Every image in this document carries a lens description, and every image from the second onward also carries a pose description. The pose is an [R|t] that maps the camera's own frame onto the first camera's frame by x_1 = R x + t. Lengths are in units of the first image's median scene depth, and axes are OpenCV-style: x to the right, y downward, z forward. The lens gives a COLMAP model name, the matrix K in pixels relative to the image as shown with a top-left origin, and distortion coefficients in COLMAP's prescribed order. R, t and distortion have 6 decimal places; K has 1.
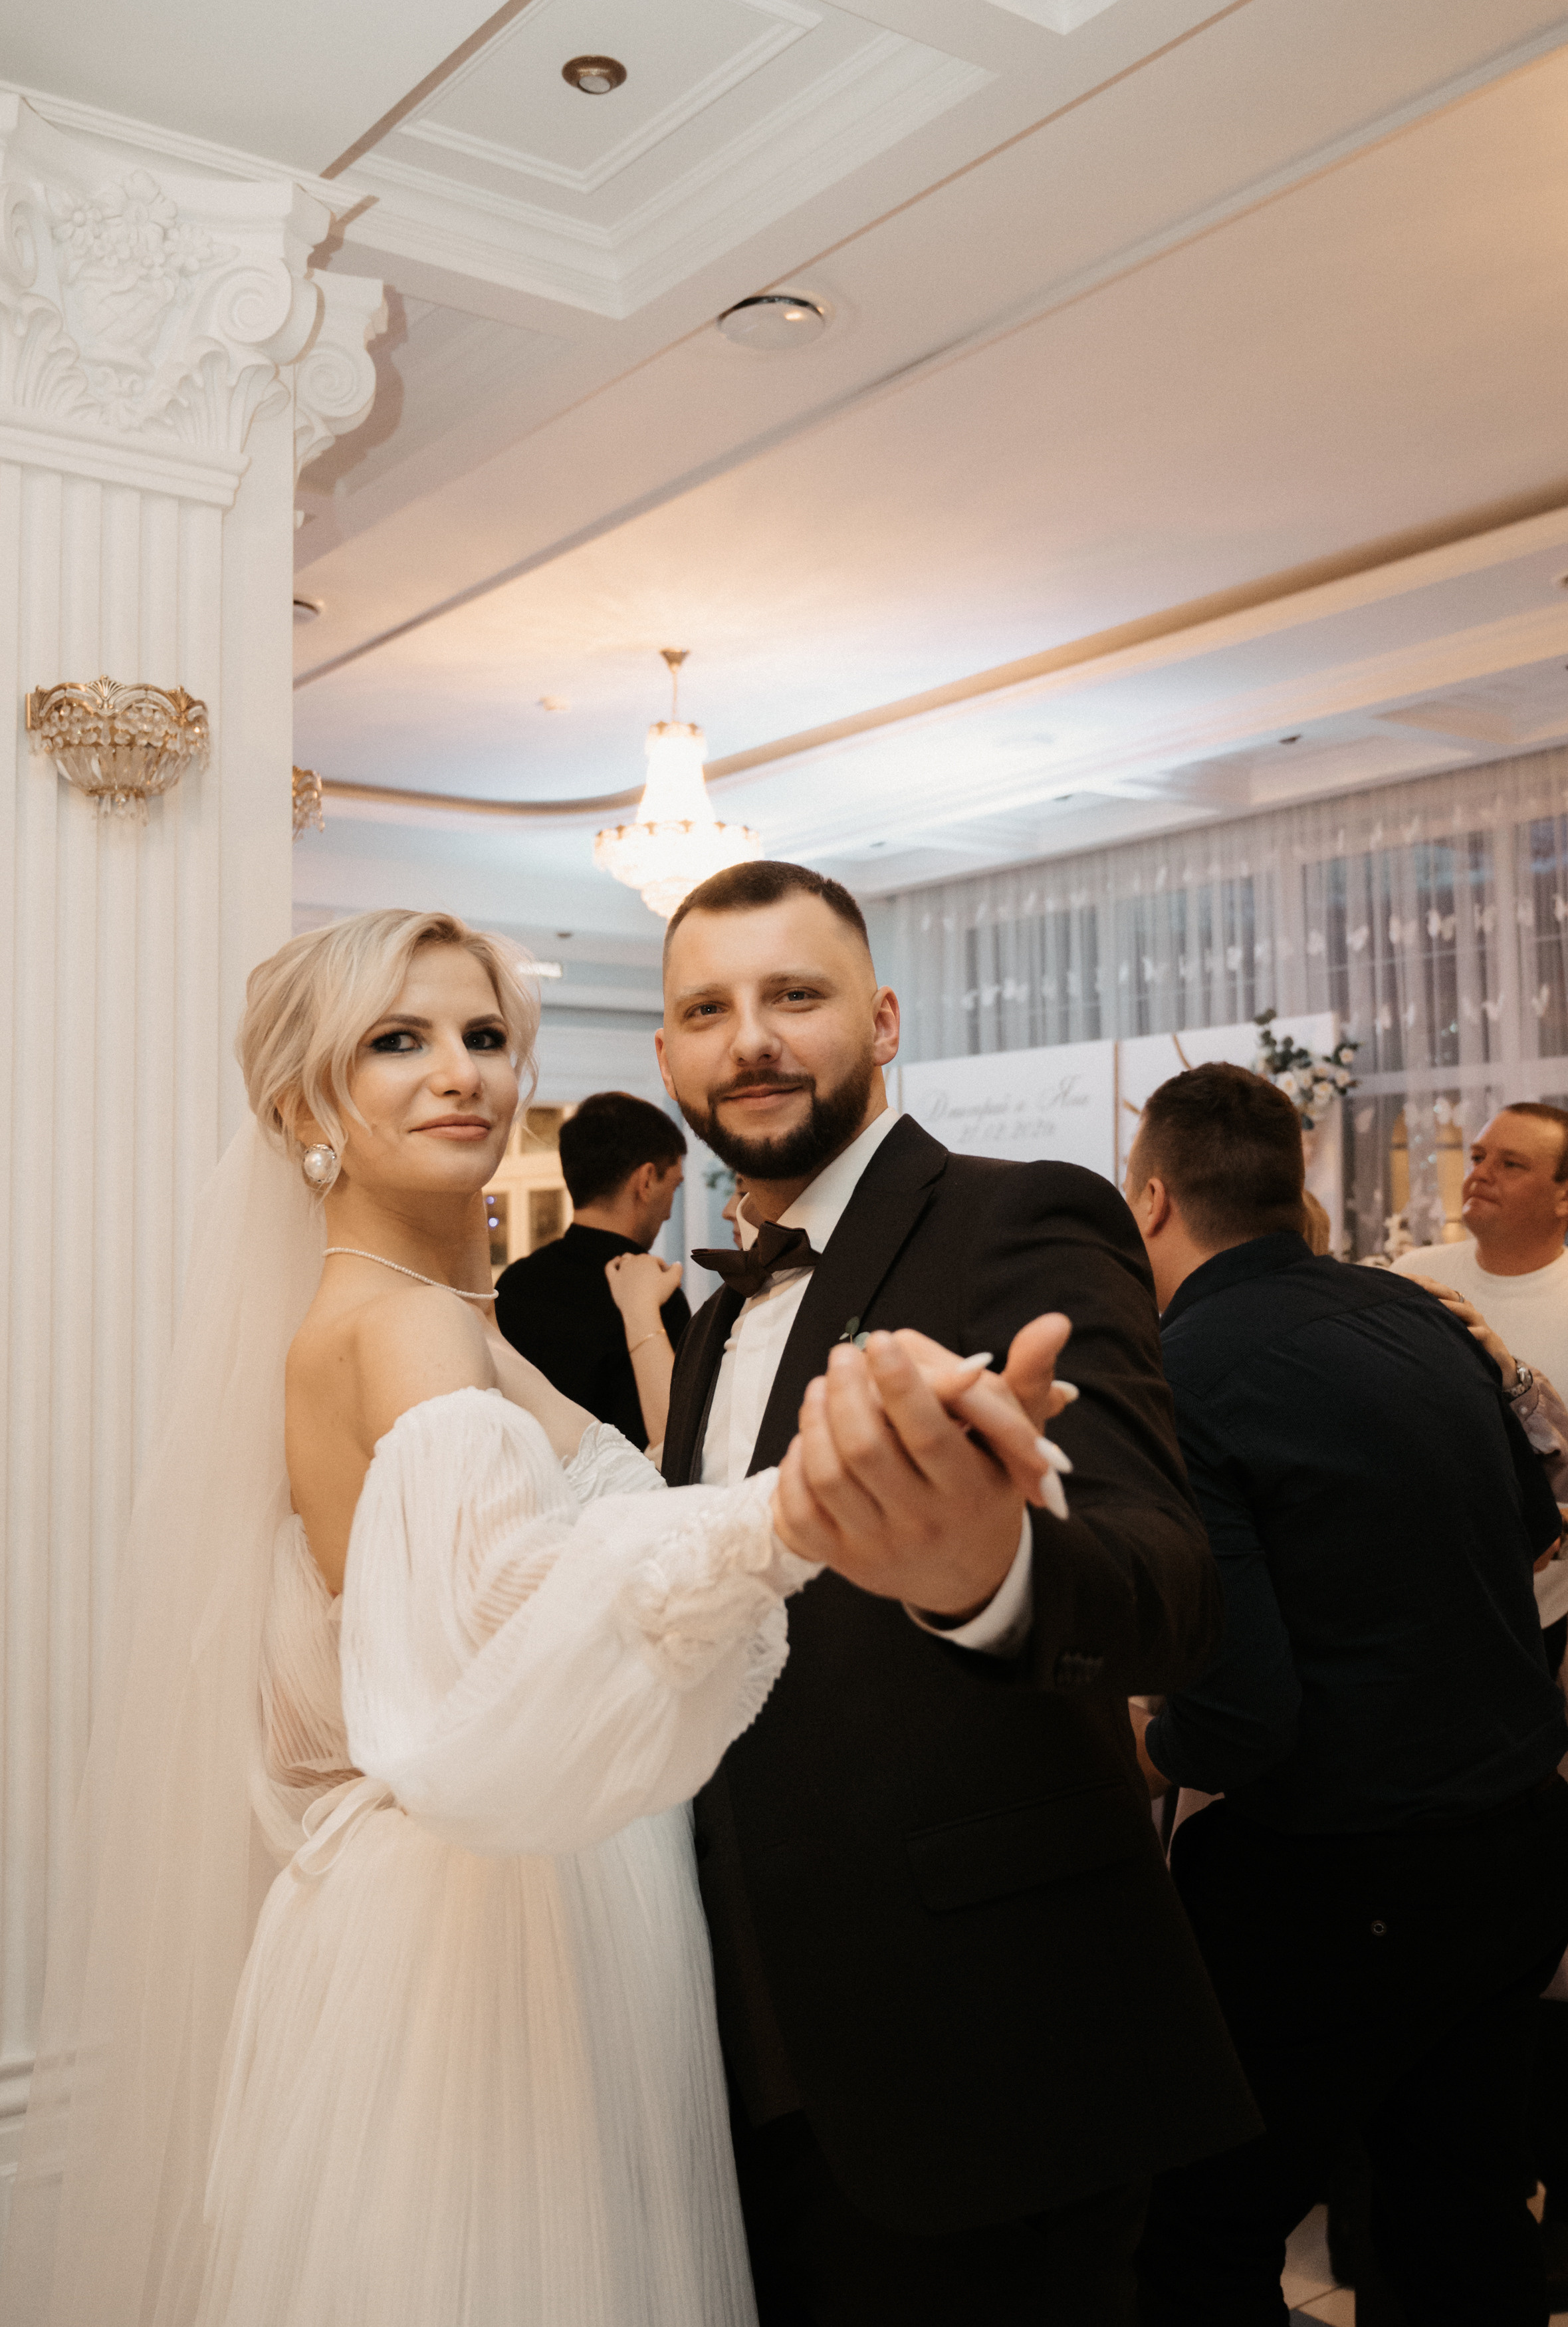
lens RADIAL K [[2185.0, 0, 784.0], [0, 2185.0, 1163.5], [0, 0, 1]] dist [-0.046436, -0.013846]
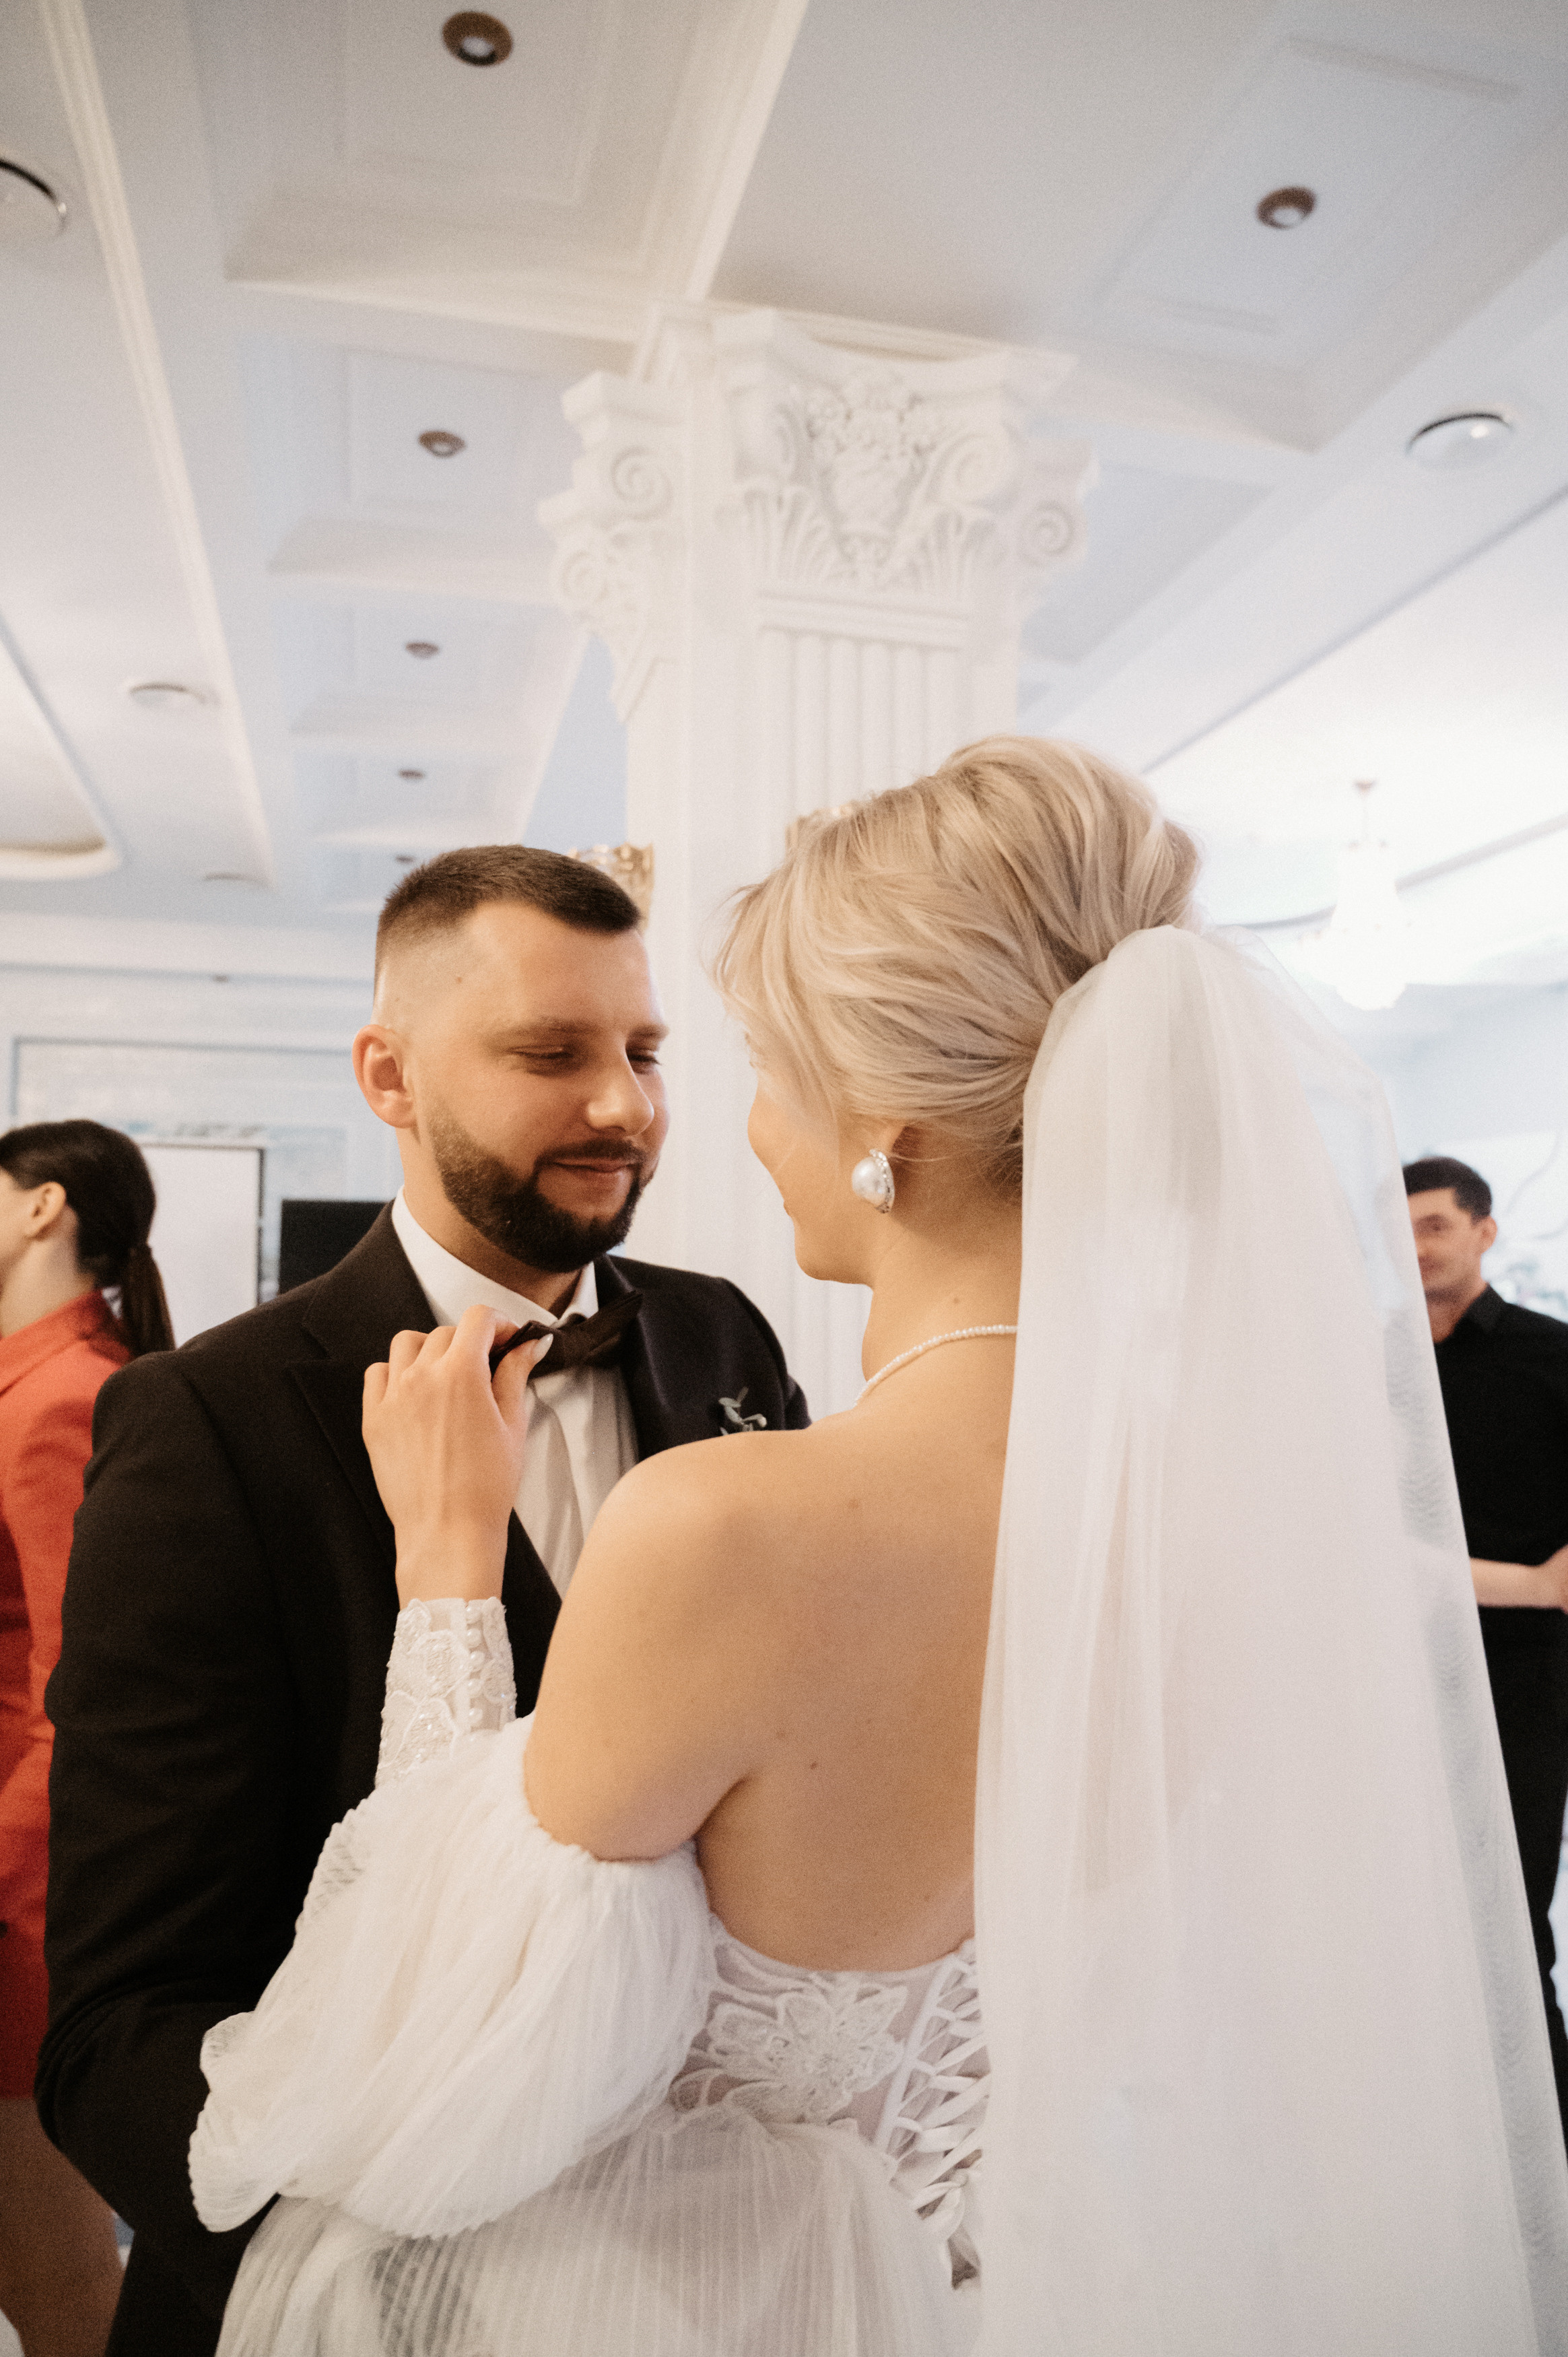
lens RADIAL K [[1597.1, 0, 784.0], [0, 1597.1, 1178.5], [0, 0, 1]] dist [-0.005461, 0.001084]
pose [[0.921564, -0.004087, -0.388206, -0.012660], [-0.004362, 0.999772, -0.020882, -0.001872], [0.388203, 0.020937, 0.921336, 0.188283]]
